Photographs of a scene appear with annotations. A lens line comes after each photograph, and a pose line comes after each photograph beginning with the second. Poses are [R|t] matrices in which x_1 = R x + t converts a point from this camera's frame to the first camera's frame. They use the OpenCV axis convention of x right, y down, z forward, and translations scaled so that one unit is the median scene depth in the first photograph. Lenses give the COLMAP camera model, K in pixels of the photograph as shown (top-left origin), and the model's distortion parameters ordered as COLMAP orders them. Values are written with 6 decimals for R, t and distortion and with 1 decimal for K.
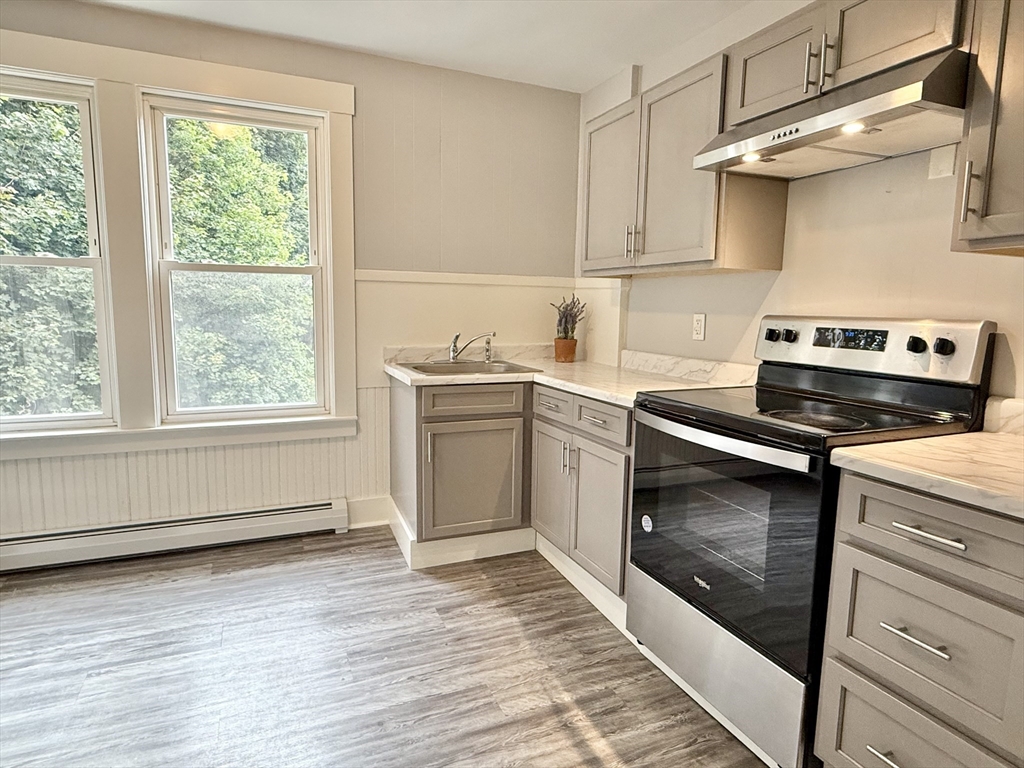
lens RADIAL K [[587.5, 0, 506.3], [0, 587.5, 387.2], [0, 0, 1]] dist [0.002698, 0.001107]
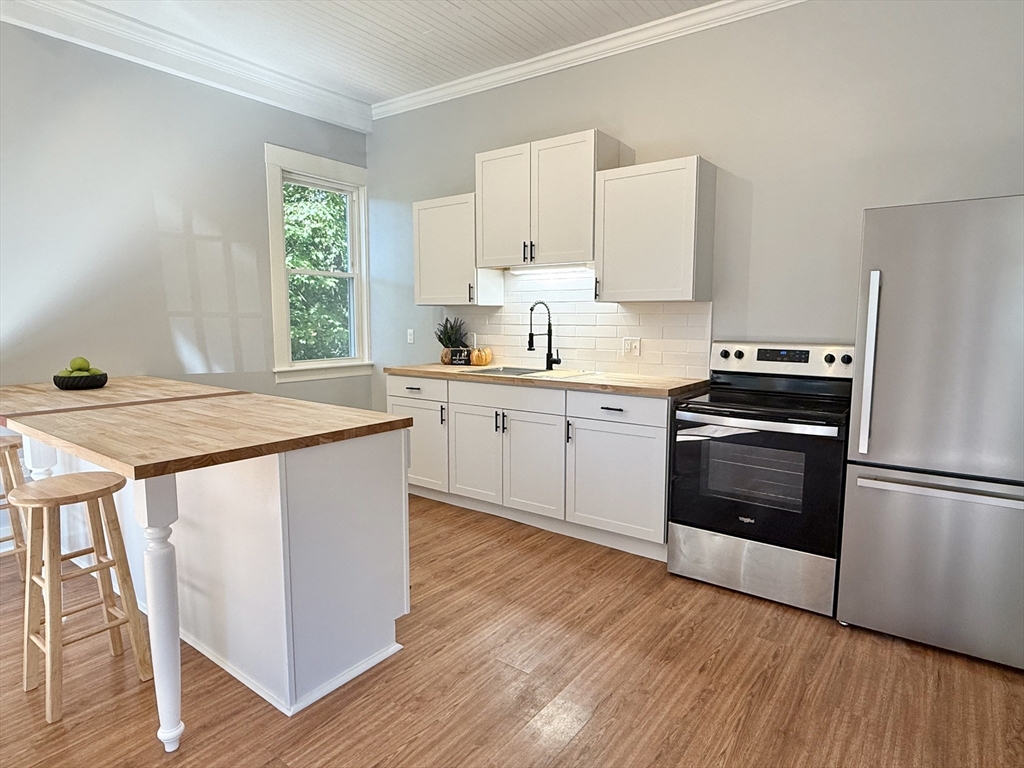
lens RADIAL K [[587.5, 0, 515.5], [0, 587.5, 387.5], [0, 0, 1]] dist [0.002698, 0.001107]
pose [[0.864562, -0.072486, 0.497271, -0.919951], [0.078675, 0.996864, 0.008525, -0.070811], [-0.496329, 0.031752, 0.867554, -0.041027]]
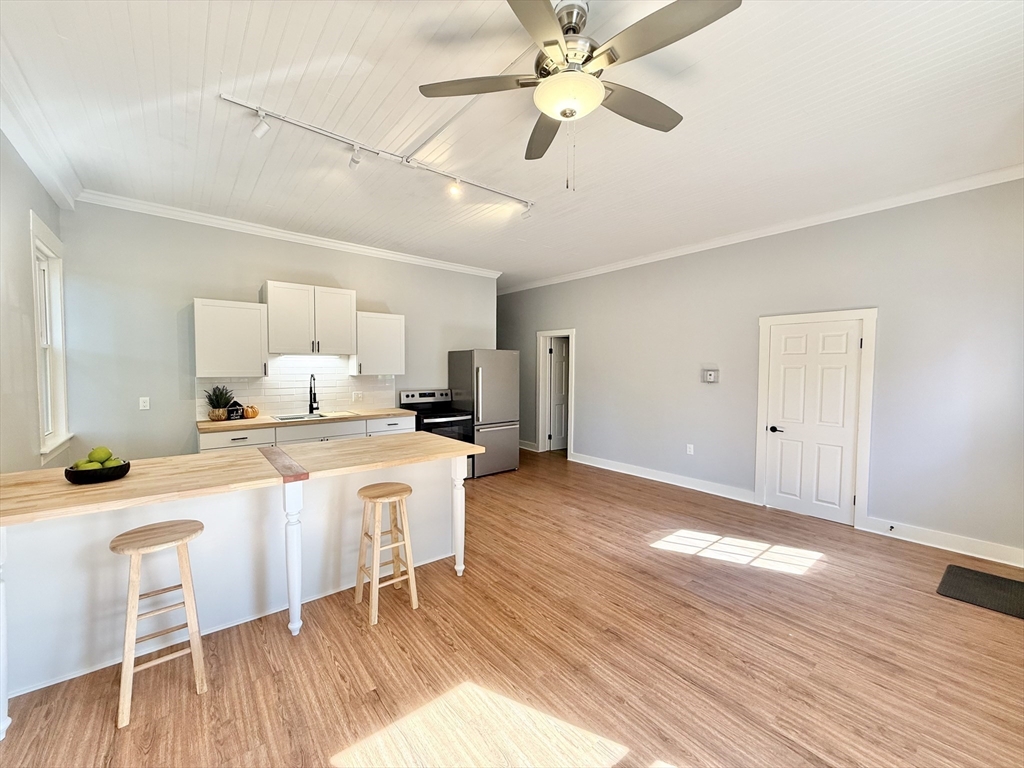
lens RADIAL K [[411.1, 0, 507.5], [0, 411.1, 383.4], [0, 0, 1]] dist [-0.000148, -0.000772]
pose [[-0.273910, -0.050027, 0.960453, -2.574441], [0.128310, 0.987818, 0.088045, -0.373617], [-0.953158, 0.147353, -0.264154, 1.290977]]
